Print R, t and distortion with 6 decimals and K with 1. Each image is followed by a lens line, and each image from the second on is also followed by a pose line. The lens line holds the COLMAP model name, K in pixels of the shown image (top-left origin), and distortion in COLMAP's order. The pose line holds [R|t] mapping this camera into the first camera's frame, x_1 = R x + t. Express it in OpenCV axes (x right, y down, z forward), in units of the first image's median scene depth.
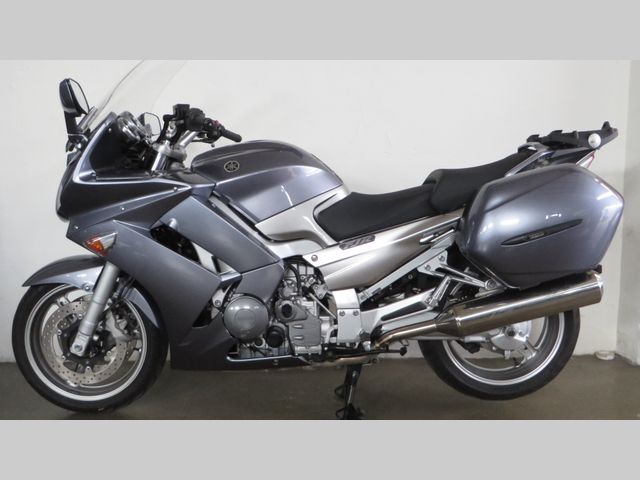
lens RADIAL K [[585.1, 0, 319.8], [0, 585.1, 240.4], [0, 0, 1]] dist [-0.061359, 0.000000]
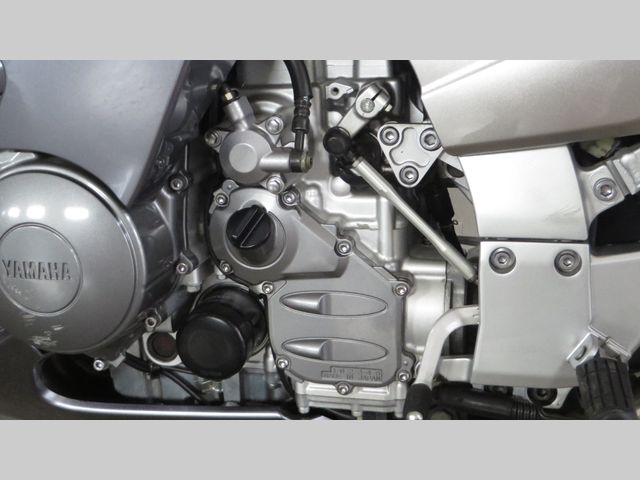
lens RADIAL K [[819.3, 0, 321.0], [0, 819.3, 240.5], [0, 0, 1]] dist [-0.020164, 0.000000]
pose [[0.974223, 0.056495, -0.218400, 0.038522], [-0.013838, 0.981276, 0.192108, 0.060300], [0.225164, -0.184134, 0.956763, 0.691299]]
